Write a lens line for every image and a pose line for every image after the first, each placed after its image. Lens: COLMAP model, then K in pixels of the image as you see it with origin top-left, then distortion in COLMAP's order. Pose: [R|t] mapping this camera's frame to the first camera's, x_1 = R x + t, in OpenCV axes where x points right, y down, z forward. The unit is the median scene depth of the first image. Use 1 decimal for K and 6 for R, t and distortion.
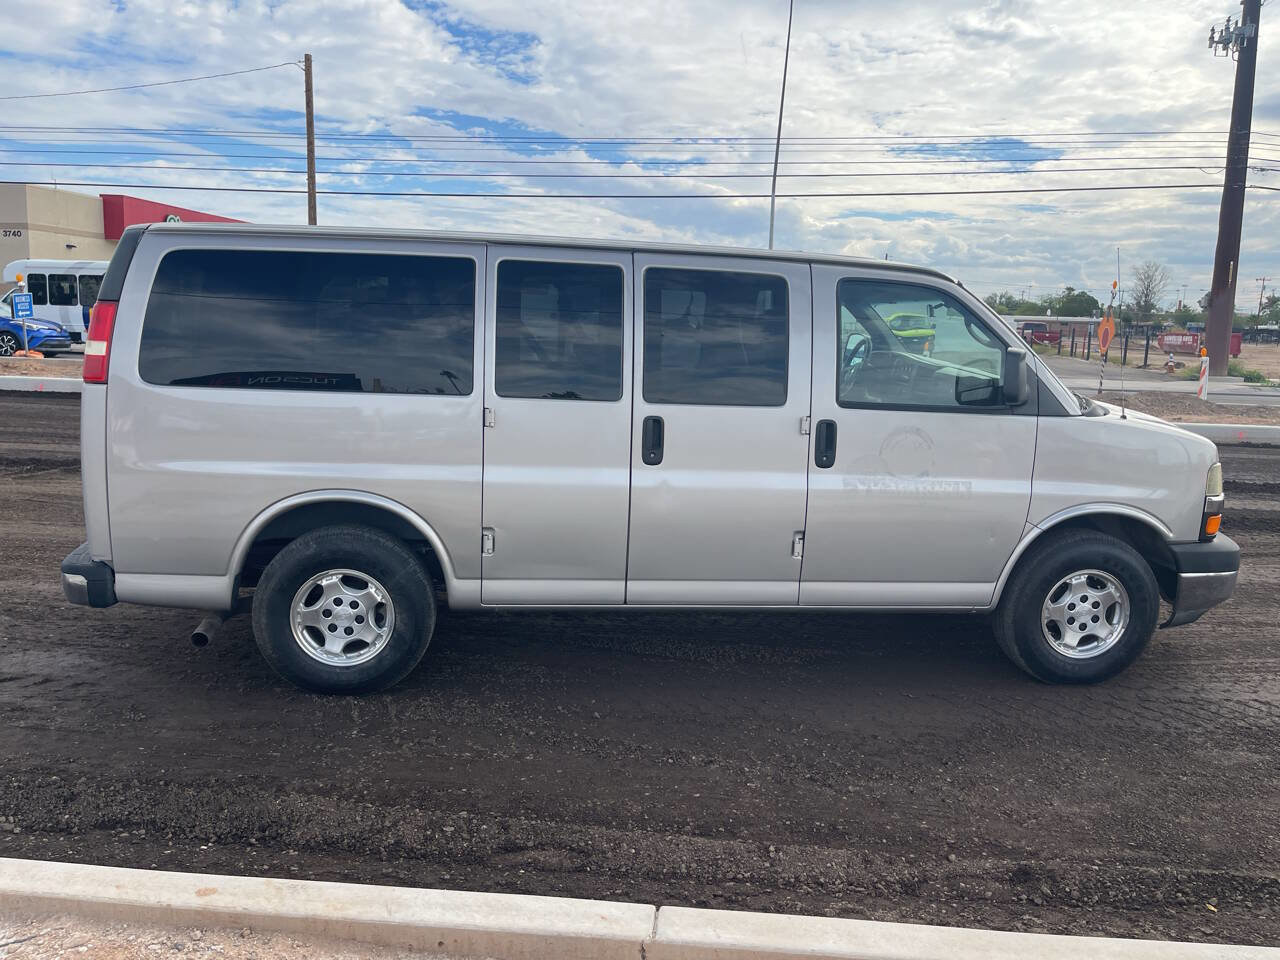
lens RADIAL K [[951.1, 0, 665.0], [0, 951.1, 478.8], [0, 0, 1]] dist [0.043698, -0.049258]
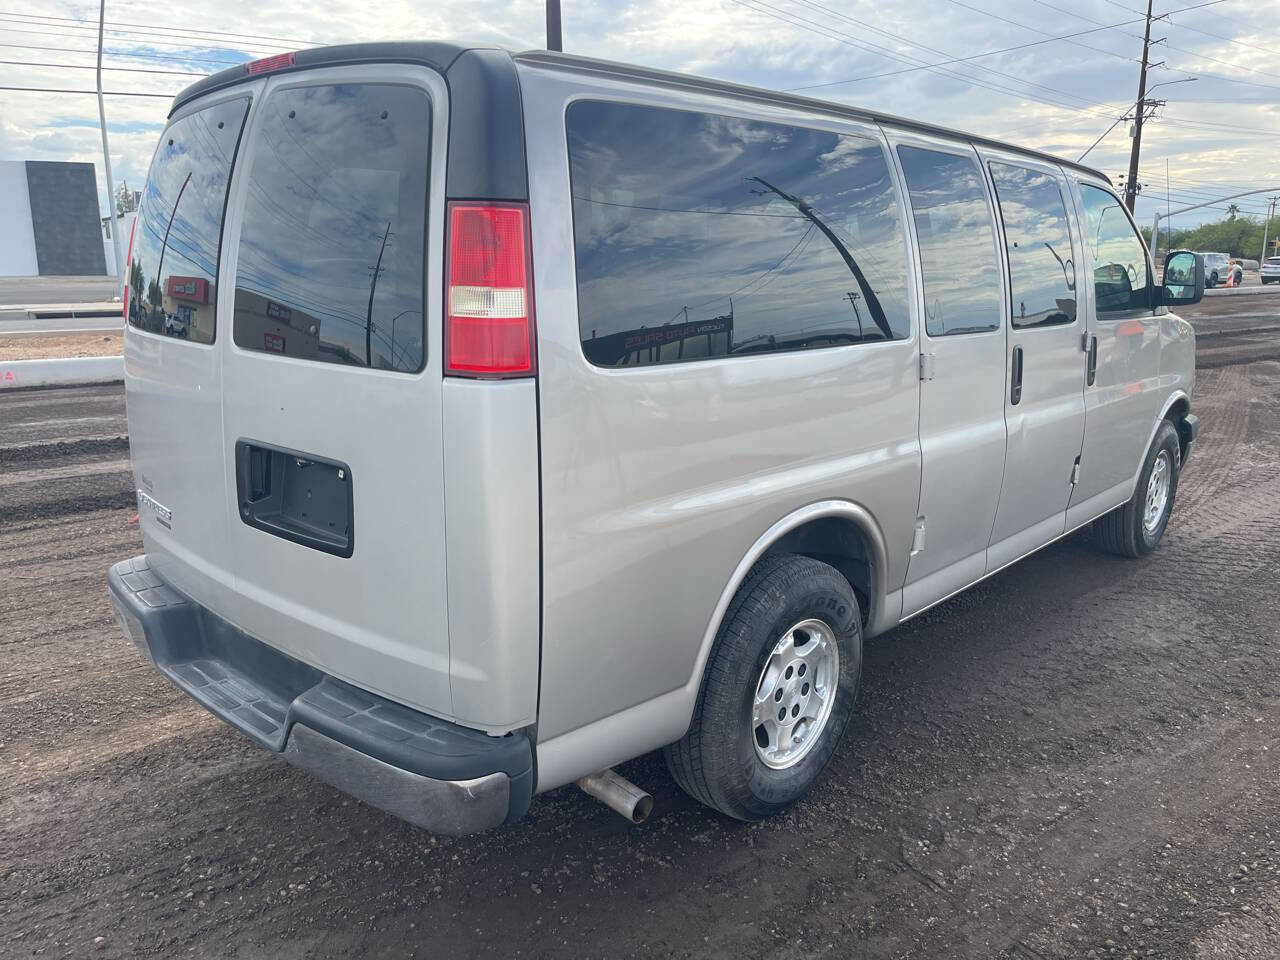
lens RADIAL K [[943.2, 0, 668.3], [0, 943.2, 484.3], [0, 0, 1]] dist [0.067914, -0.092036]
pose [[0.765818, -0.177132, 0.618180, -0.776353], [0.124824, 0.983977, 0.127310, -0.090474], [-0.630826, -0.020333, 0.775658, 0.545748]]
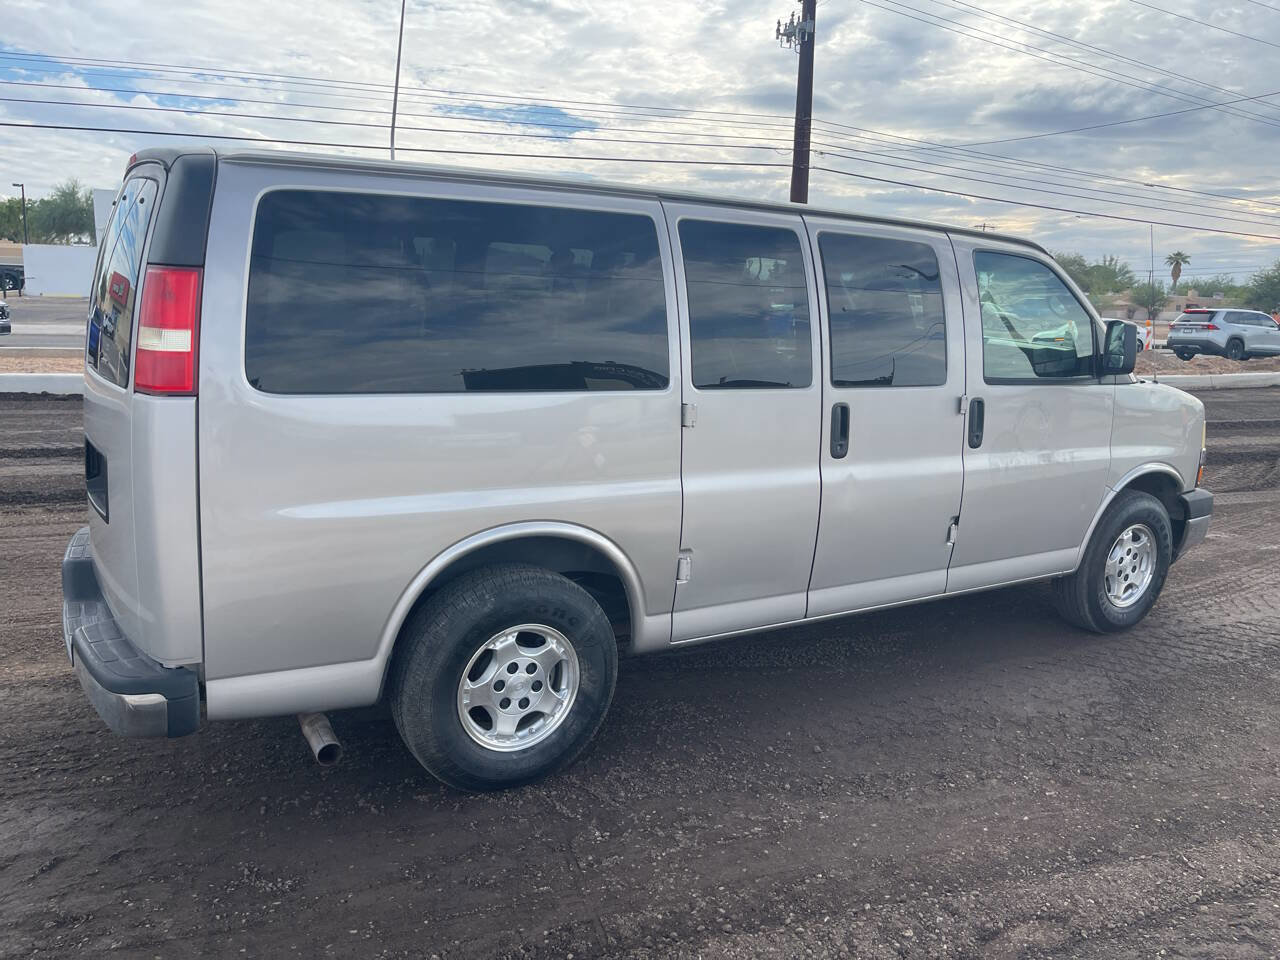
lens RADIAL K [[943.2, 0, 668.3], [0, 943.2, 484.3], [0, 0, 1]] dist [0.067914, -0.092036]
pose [[0.907764, -0.082410, 0.411306, -0.522323], [0.063397, 0.996202, 0.059682, -0.053406], [-0.414663, -0.028102, 0.909541, 0.265032]]
